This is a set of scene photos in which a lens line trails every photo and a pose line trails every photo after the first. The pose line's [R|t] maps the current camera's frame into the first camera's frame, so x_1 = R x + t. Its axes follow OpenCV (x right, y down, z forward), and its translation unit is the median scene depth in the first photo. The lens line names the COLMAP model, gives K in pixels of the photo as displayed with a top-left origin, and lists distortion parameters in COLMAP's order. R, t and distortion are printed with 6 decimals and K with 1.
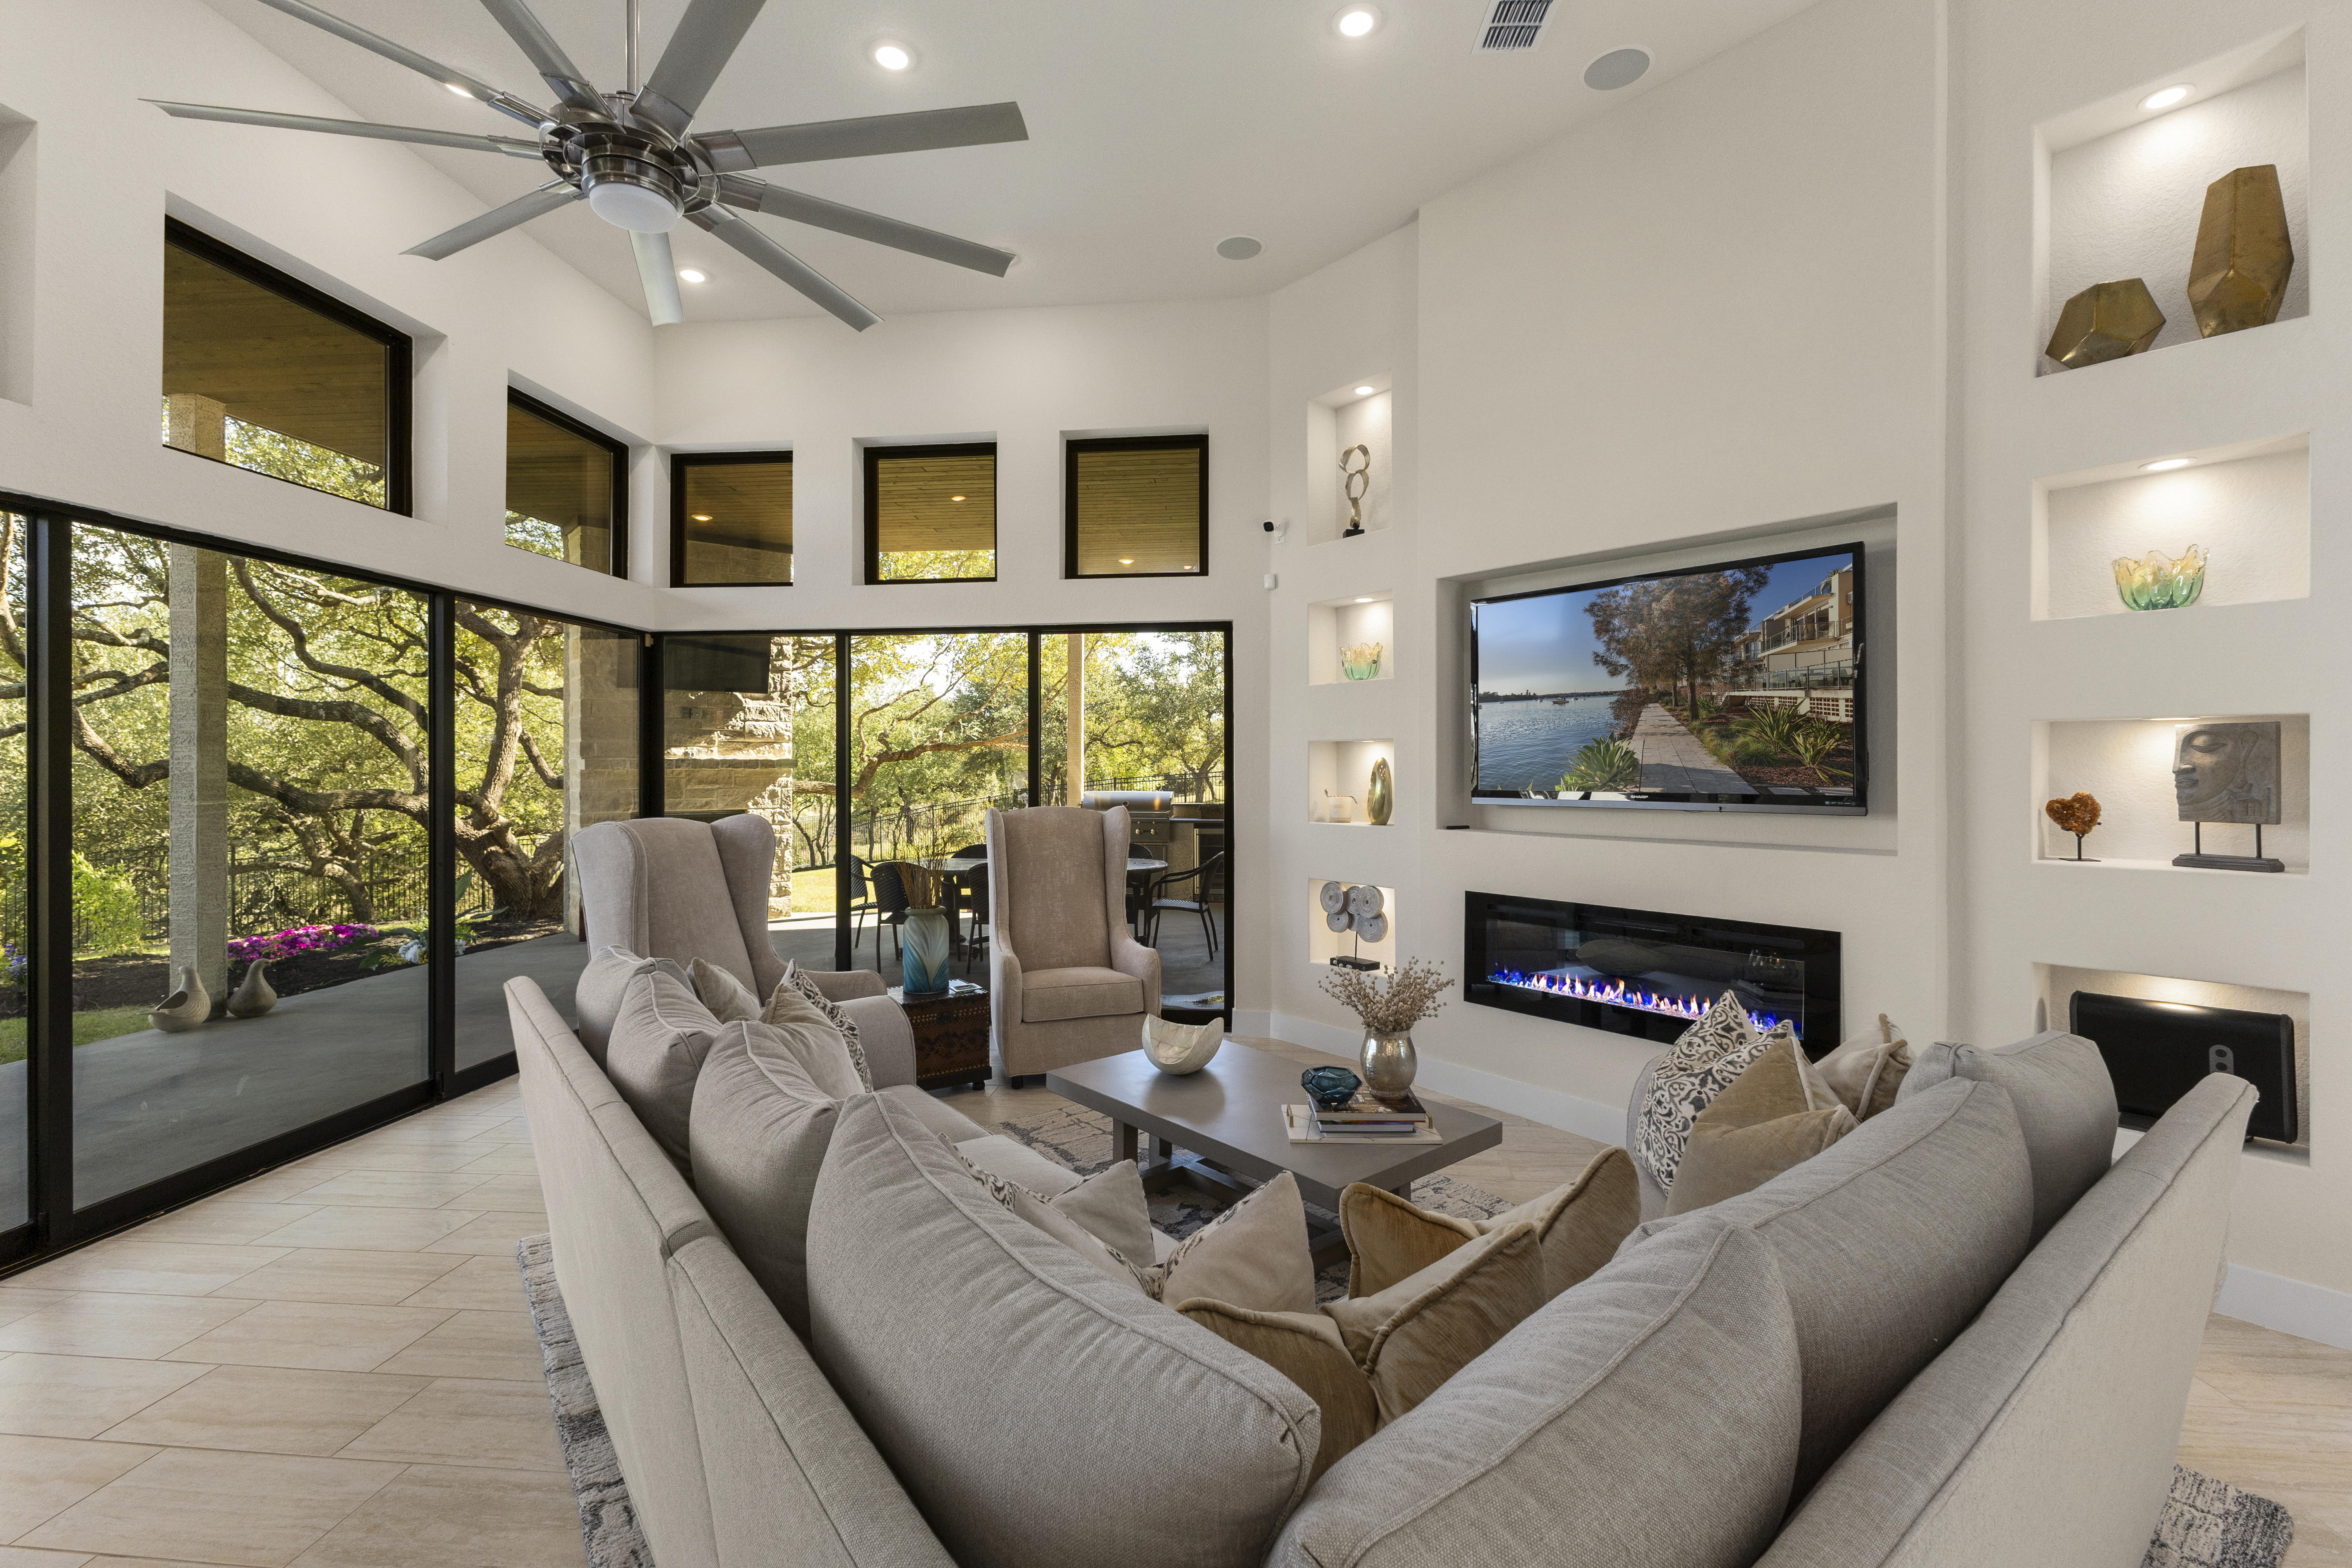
lens RADIAL K [[1027.2, 0, 1154.7], [0, 1027.2, 774.0], [0, 0, 1]] dist [-0.000494, -0.001317]
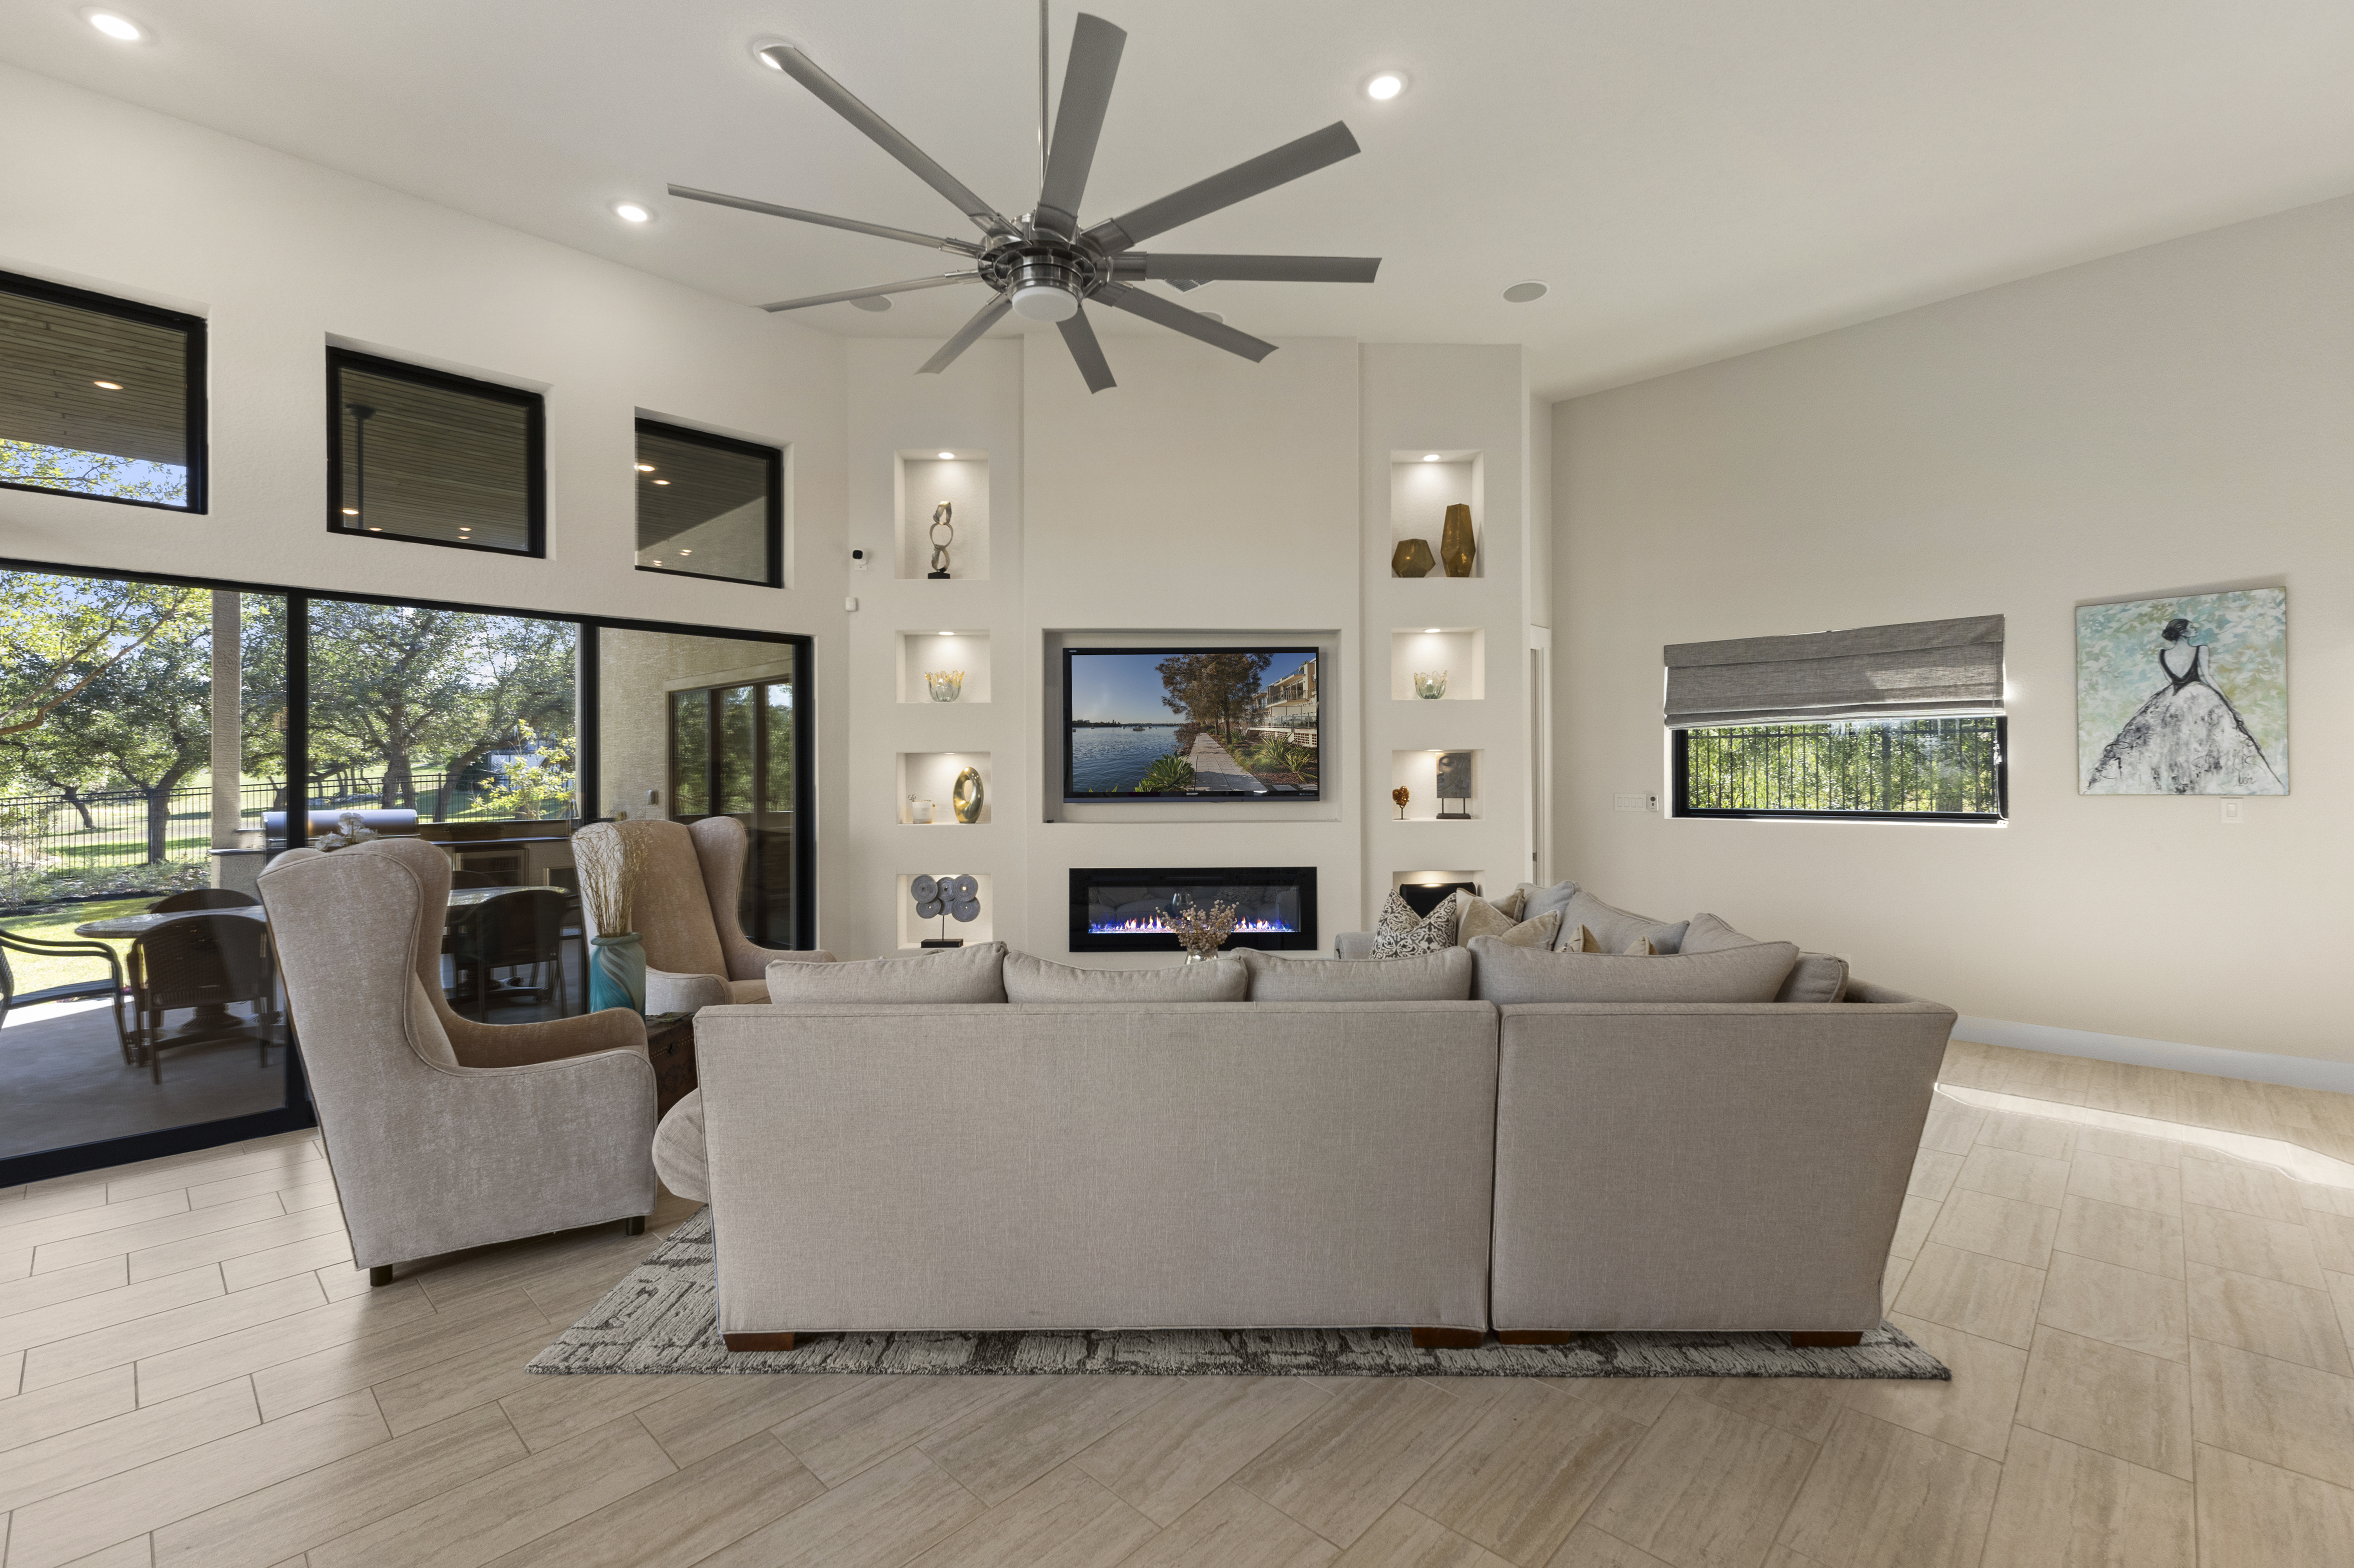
lens RADIAL K [[1028.1, 0, 1178.8], [0, 1028.1, 778.3], [0, 0, 1]] dist [-0.000494, -0.001317]
pose [[0.603834, -0.006371, 0.797084, -0.733246], [0.010884, 0.999941, -0.000253, -0.000066], [-0.797035, 0.008829, 0.603868, 0.091468]]
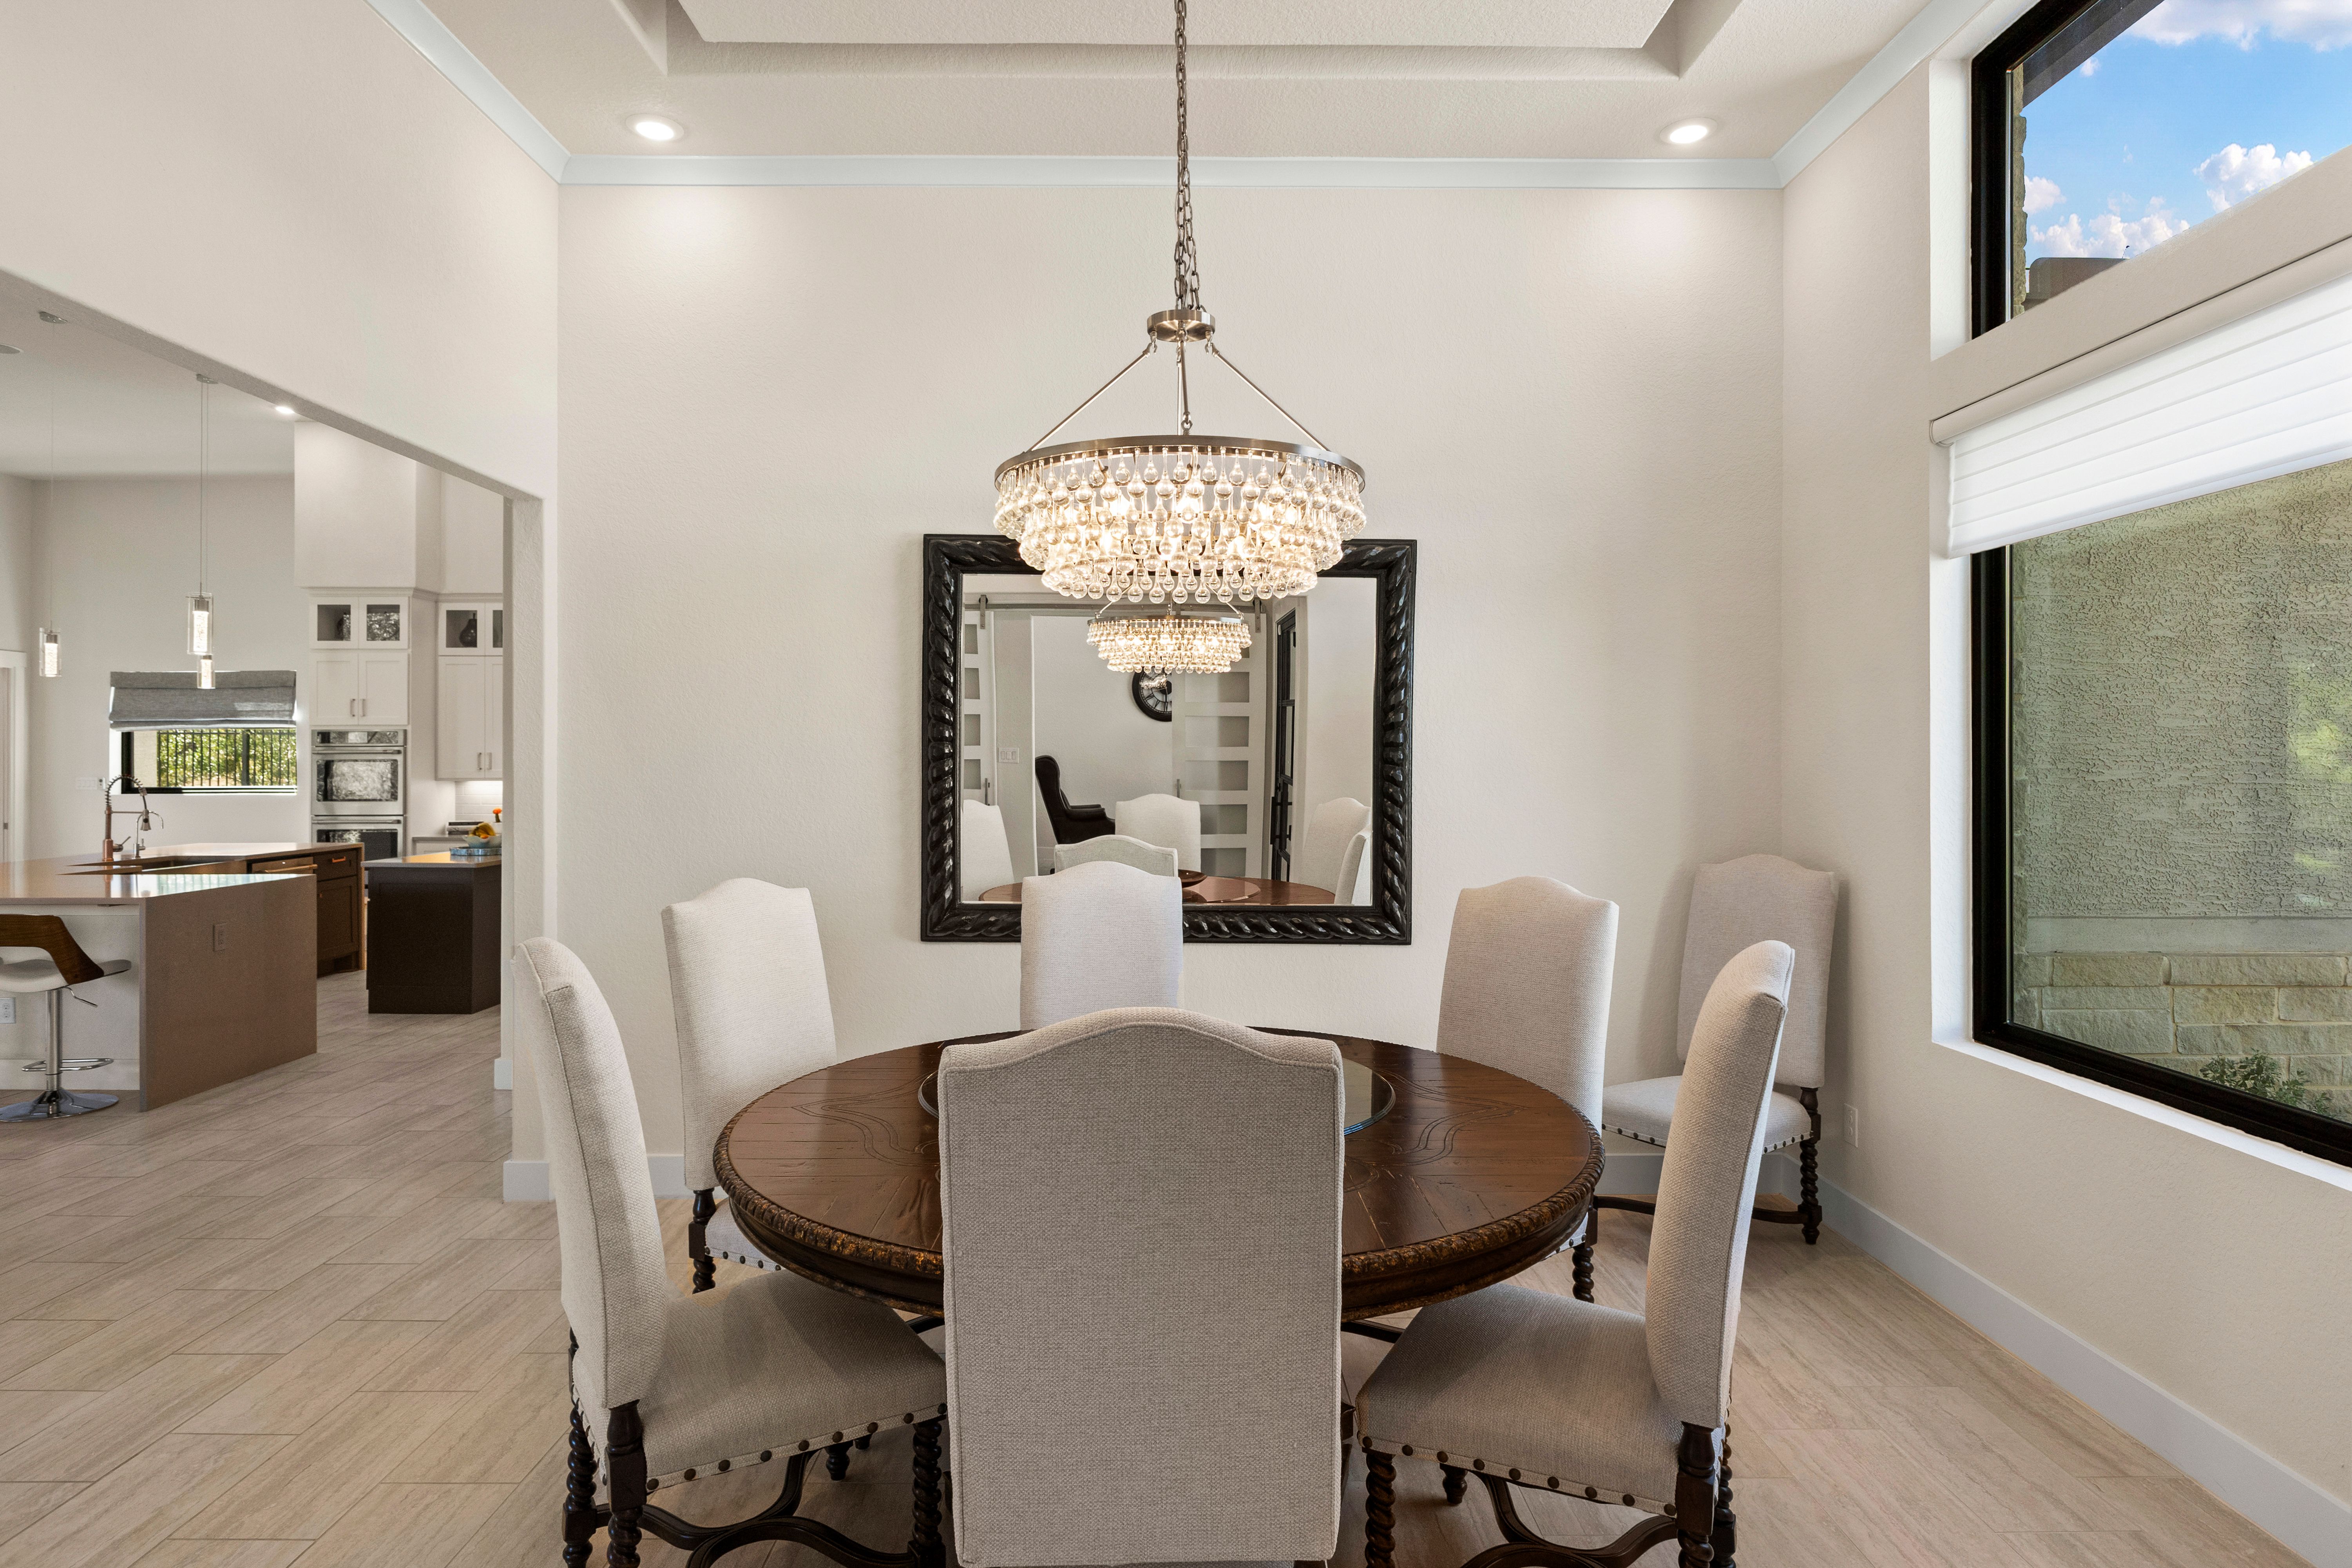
lens RADIAL K [[1306.5, 0, 1173.4], [0, 1306.5, 772.5], [0, 0, 1]] dist [-0.000722, -0.000229]
pose [[-0.107949, -0.007808, 0.994126, -2.148309], [0.008024, 0.999930, 0.008725, 0.016692], [-0.994124, 0.008919, -0.107879, -1.590698]]
